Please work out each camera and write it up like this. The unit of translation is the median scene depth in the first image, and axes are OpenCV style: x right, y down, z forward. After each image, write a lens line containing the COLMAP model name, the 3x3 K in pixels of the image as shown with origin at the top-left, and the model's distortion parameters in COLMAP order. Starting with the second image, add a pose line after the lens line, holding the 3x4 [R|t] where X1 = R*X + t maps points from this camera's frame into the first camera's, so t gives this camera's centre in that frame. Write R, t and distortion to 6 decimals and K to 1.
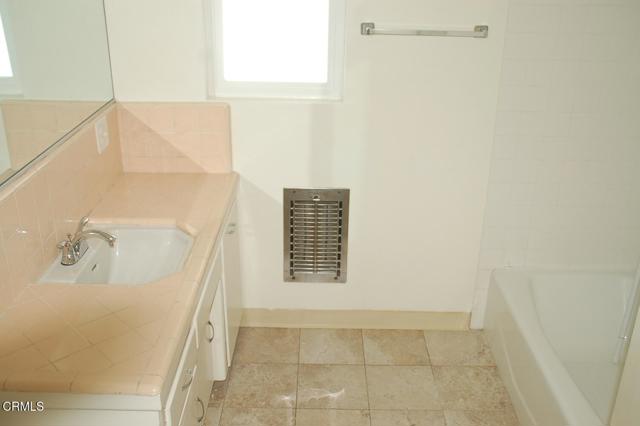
lens RADIAL K [[636.8, 0, 321.5], [0, 636.8, 213.5], [0, 0, 1]] dist [-0.042459, 0.000000]
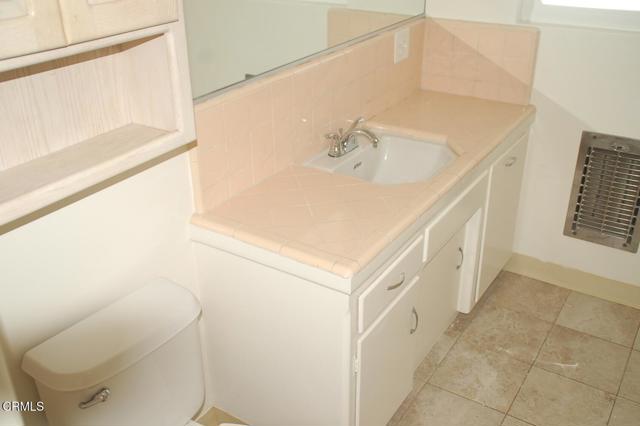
lens RADIAL K [[636.8, 0, 319.7], [0, 636.8, 211.8], [0, 0, 1]] dist [-0.042459, 0.000000]
pose [[0.833097, 0.220367, -0.507335, 0.112231], [-0.188123, 0.975417, 0.114766, 0.040863], [0.520154, -0.000170, 0.854073, 0.053809]]
